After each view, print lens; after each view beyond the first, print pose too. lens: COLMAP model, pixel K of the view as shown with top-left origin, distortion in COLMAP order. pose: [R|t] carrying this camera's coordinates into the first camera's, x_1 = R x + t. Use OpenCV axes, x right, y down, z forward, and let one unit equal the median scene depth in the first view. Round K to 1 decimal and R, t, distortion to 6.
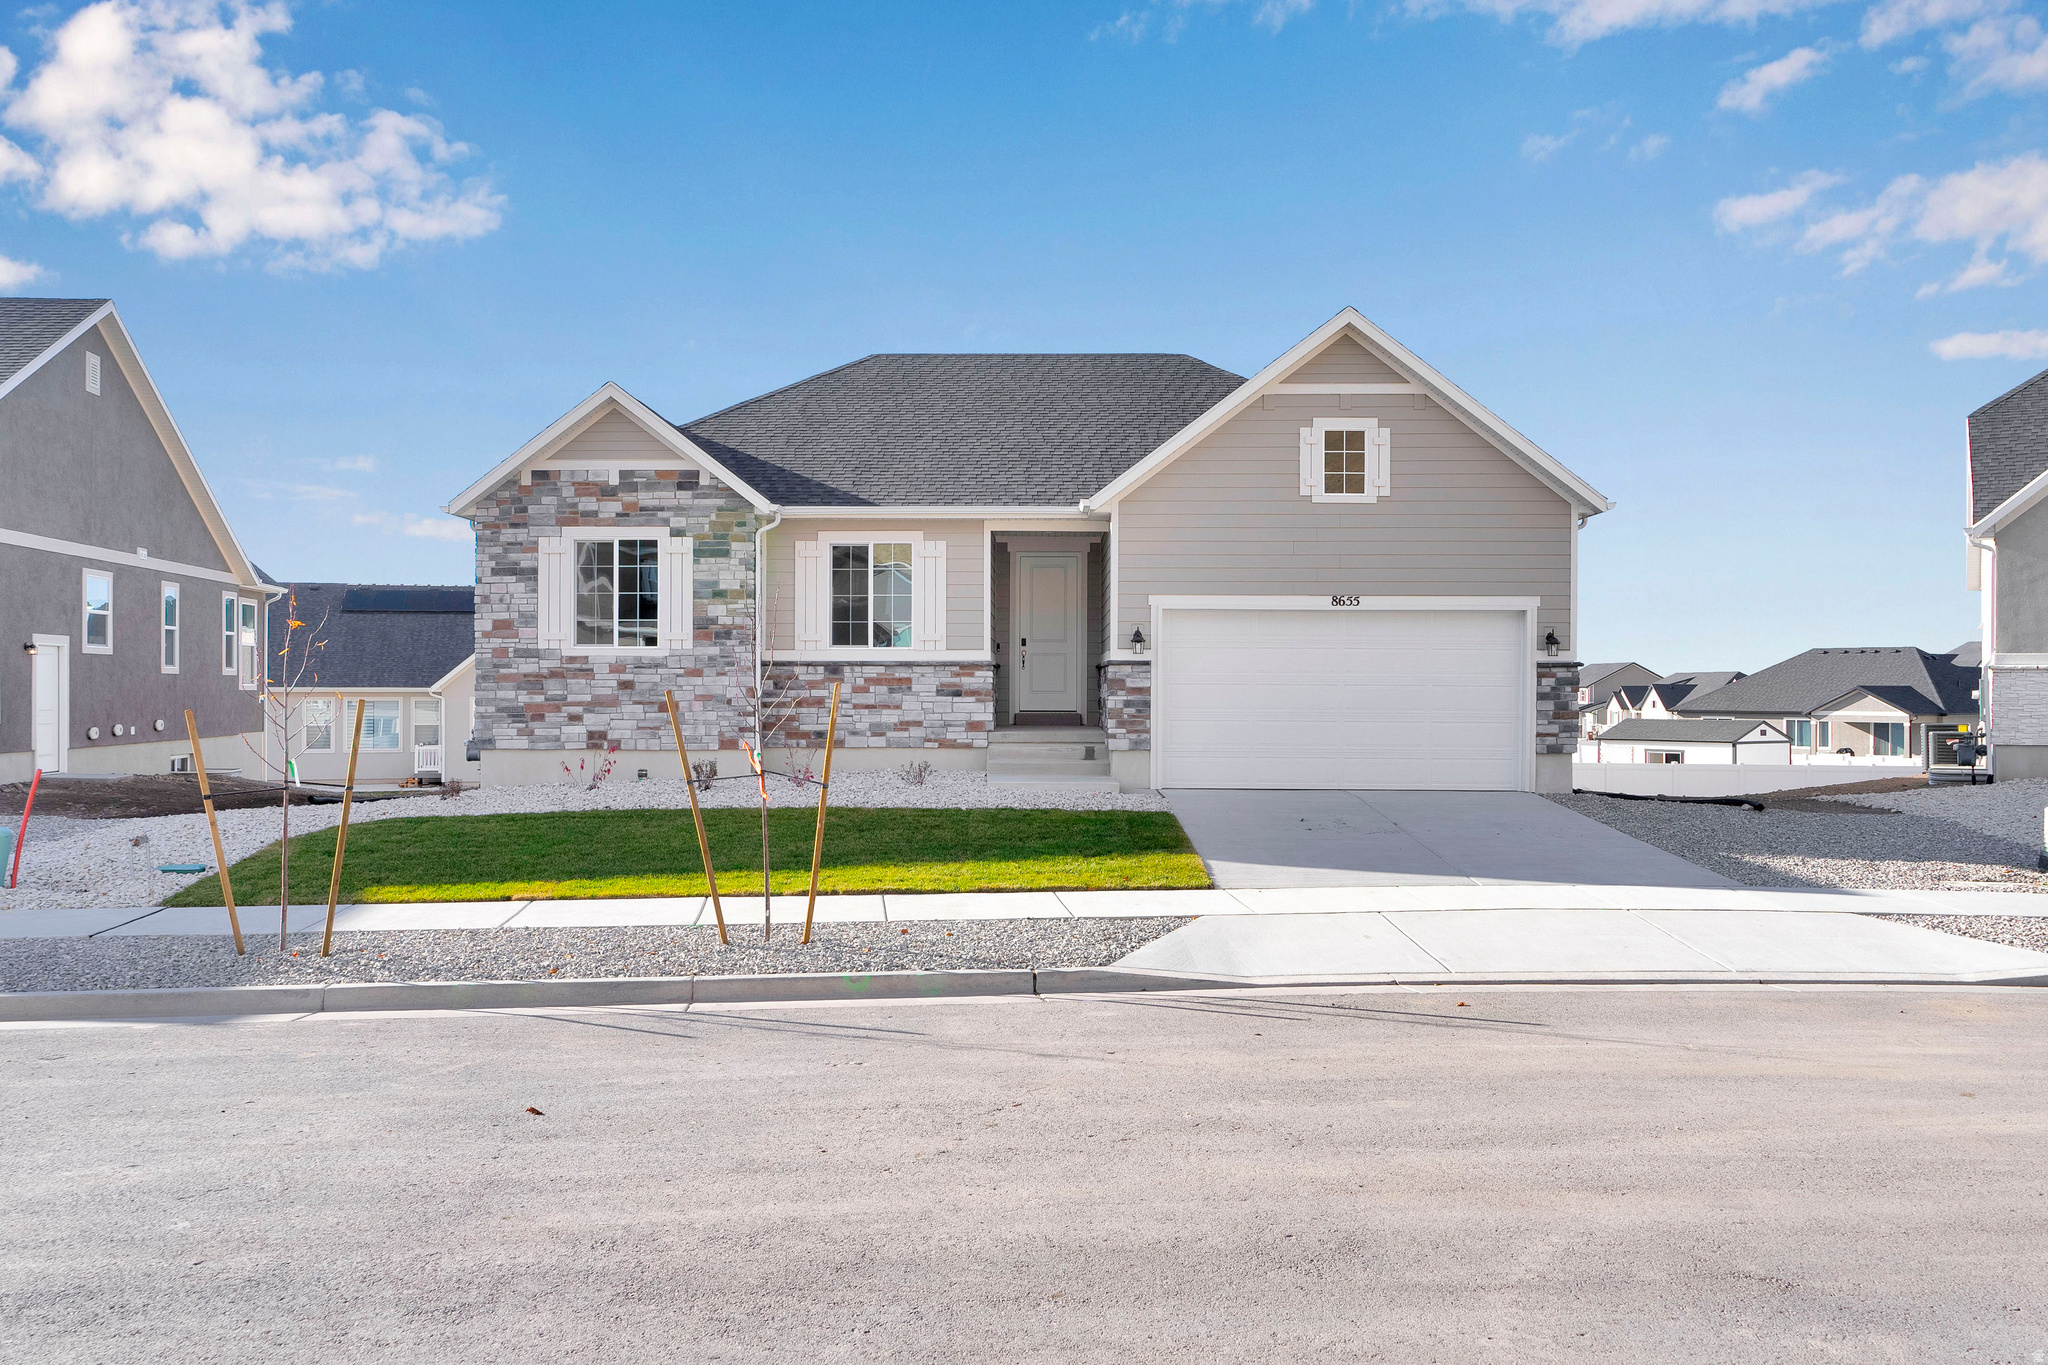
lens RADIAL K [[1539.6, 0, 1024.0], [0, 1539.6, 682.5], [0, 0, 1]] dist [-0.006757, -0.004211]
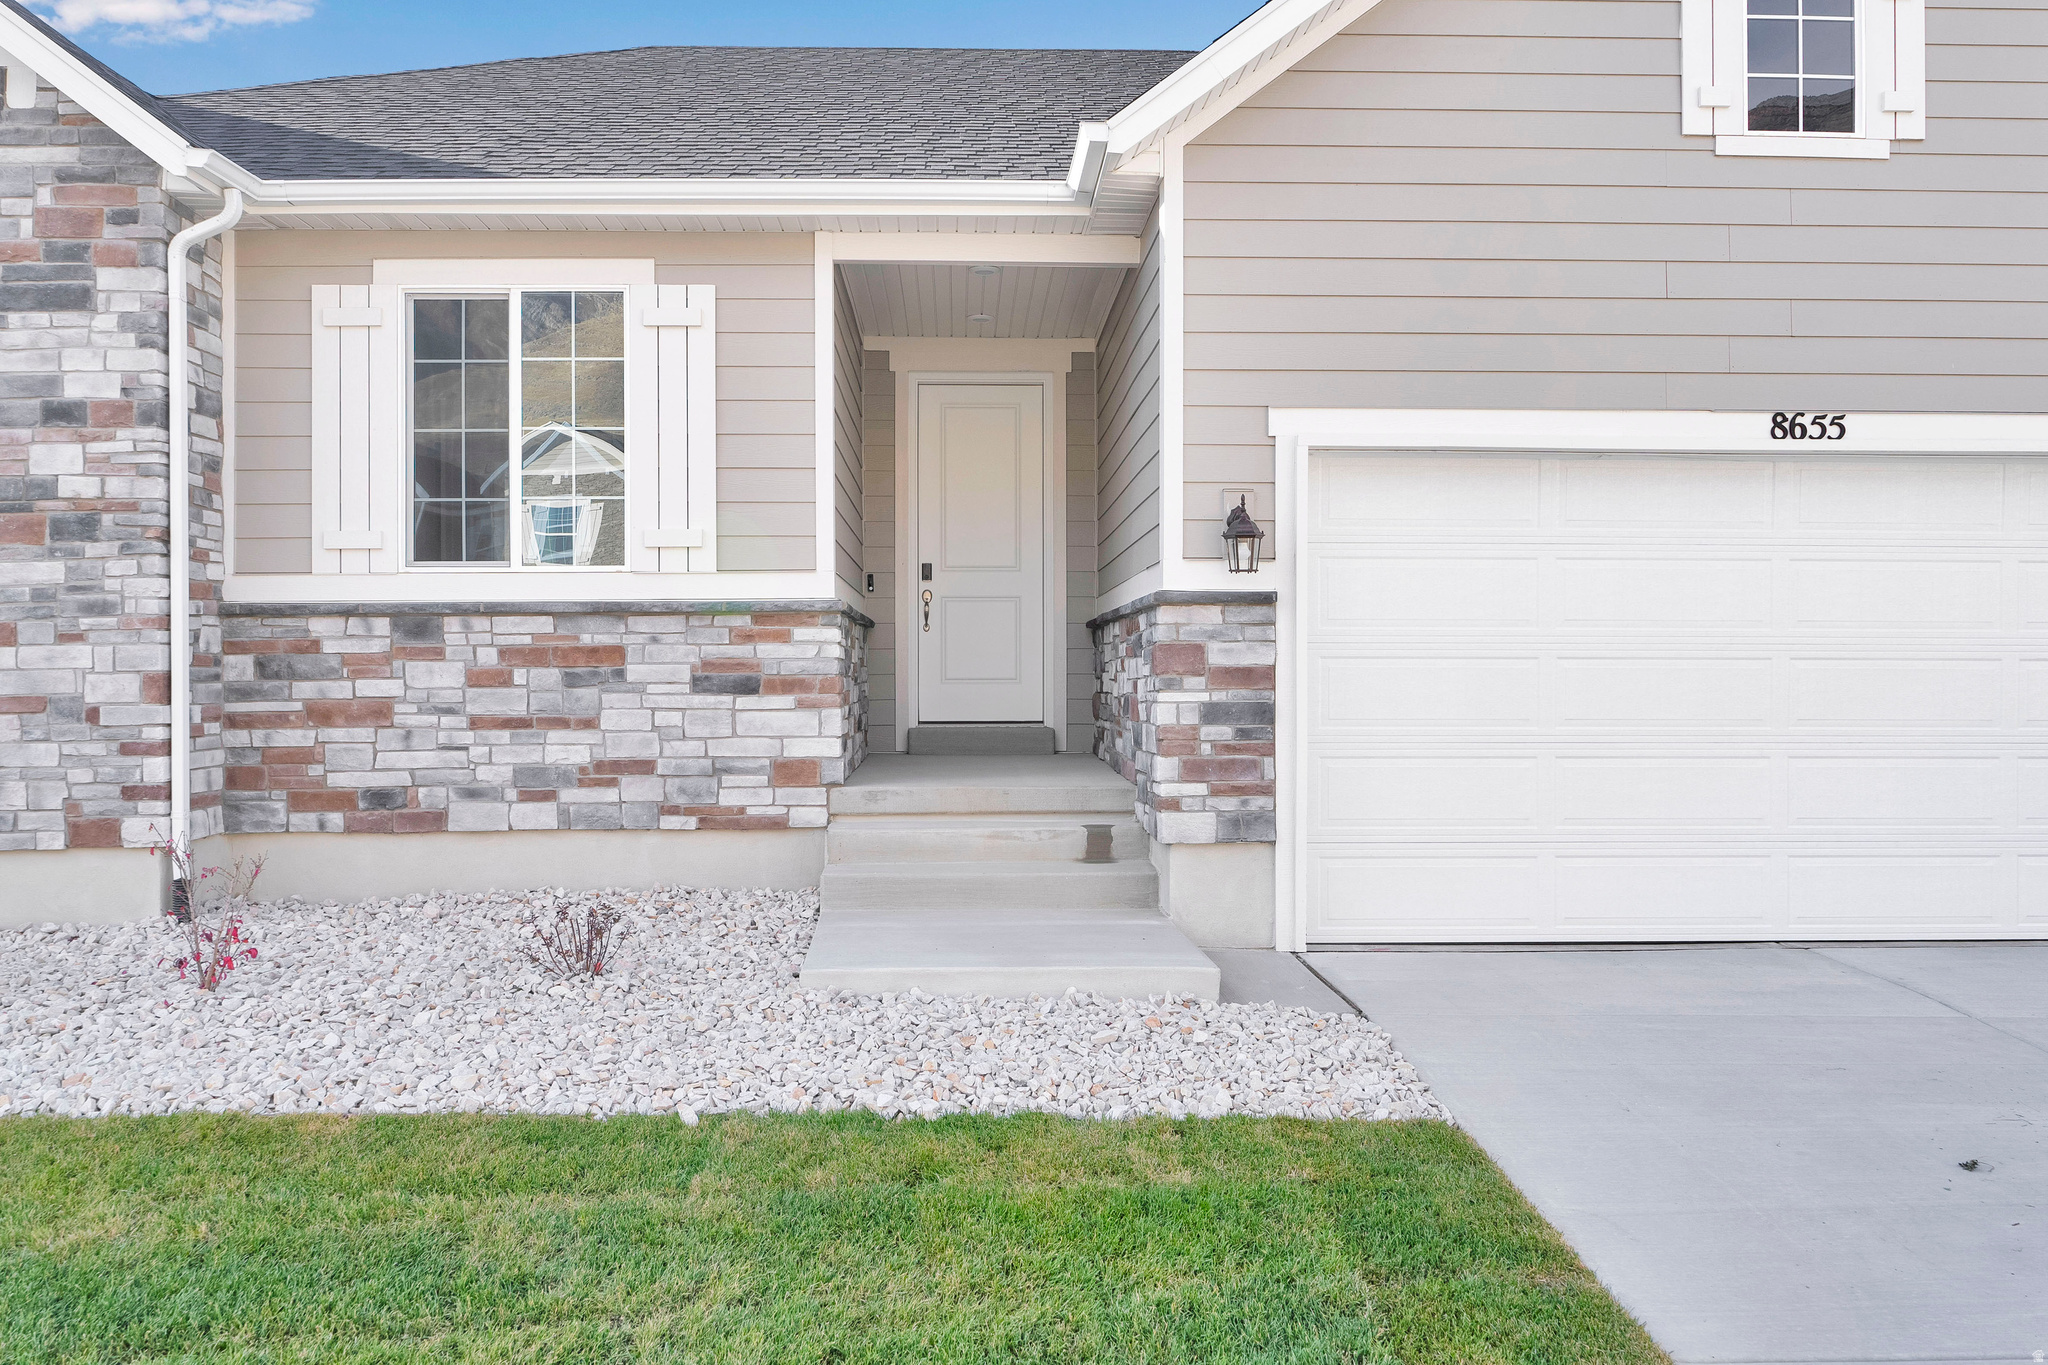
lens RADIAL K [[1539.6, 0, 1024.0], [0, 1539.6, 682.5], [0, 0, 1]] dist [-0.006757, -0.004211]
pose [[0.998528, -0.007243, 0.053761, 0.004664], [0.006596, 0.999904, 0.012200, 0.002018], [-0.053844, -0.011828, 0.998479, 0.631278]]
